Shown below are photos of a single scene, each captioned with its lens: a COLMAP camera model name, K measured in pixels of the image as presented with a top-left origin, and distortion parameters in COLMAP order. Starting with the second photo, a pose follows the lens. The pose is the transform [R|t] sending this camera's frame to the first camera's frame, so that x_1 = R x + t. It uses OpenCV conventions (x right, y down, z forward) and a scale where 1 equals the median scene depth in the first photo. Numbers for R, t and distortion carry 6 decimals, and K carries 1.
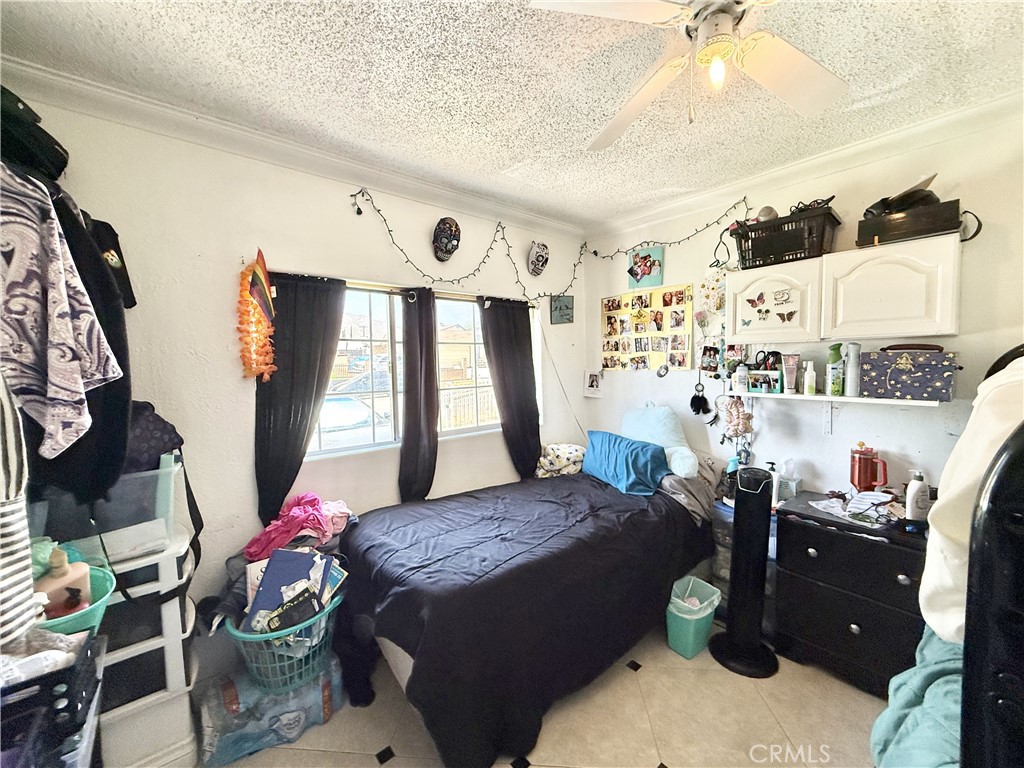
lens RADIAL K [[407.1, 0, 510.3], [0, 407.1, 379.1], [0, 0, 1]] dist [-0.001225, -0.000055]
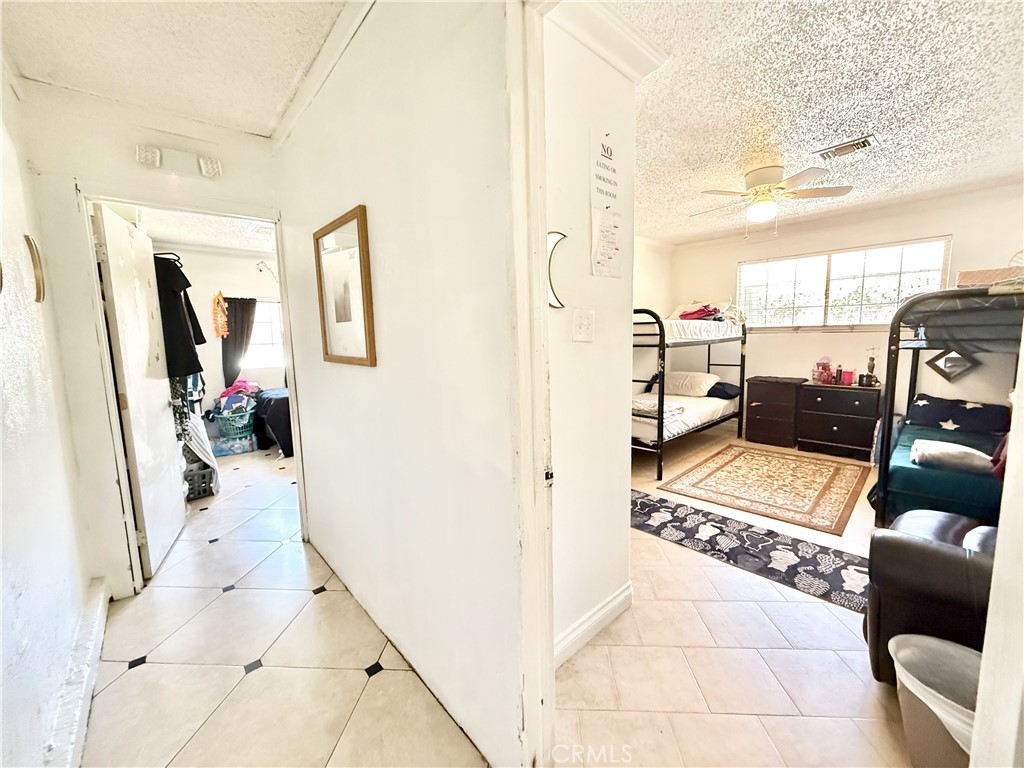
lens RADIAL K [[407.1, 0, 512.4], [0, 407.1, 385.7], [0, 0, 1]] dist [-0.001225, -0.000055]
pose [[0.999820, -0.015674, 0.010695, 1.405250], [0.014995, 0.998034, 0.060849, 0.203128], [-0.011628, -0.060678, 0.998090, -1.923539]]
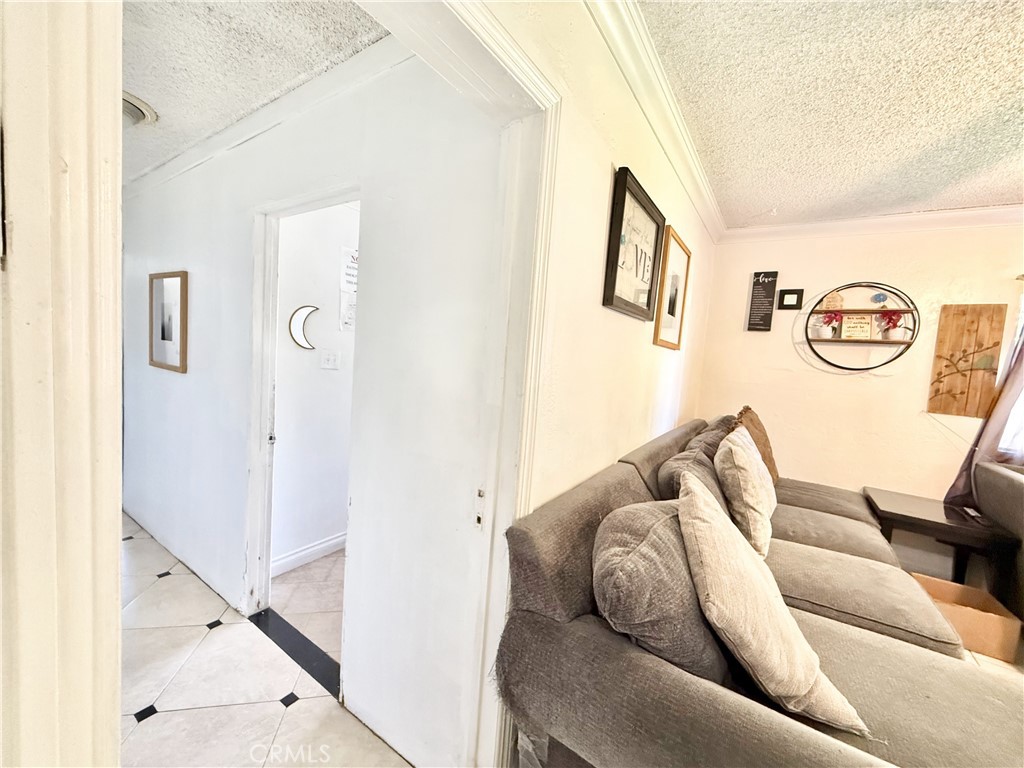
lens RADIAL K [[407.1, 0, 513.4], [0, 407.1, 385.9], [0, 0, 1]] dist [-0.001225, -0.000055]
pose [[0.959874, 0.061265, 0.273657, 2.921816], [-0.068703, 0.997481, 0.017671, 0.016123], [-0.271885, -0.035763, 0.961665, -4.682317]]
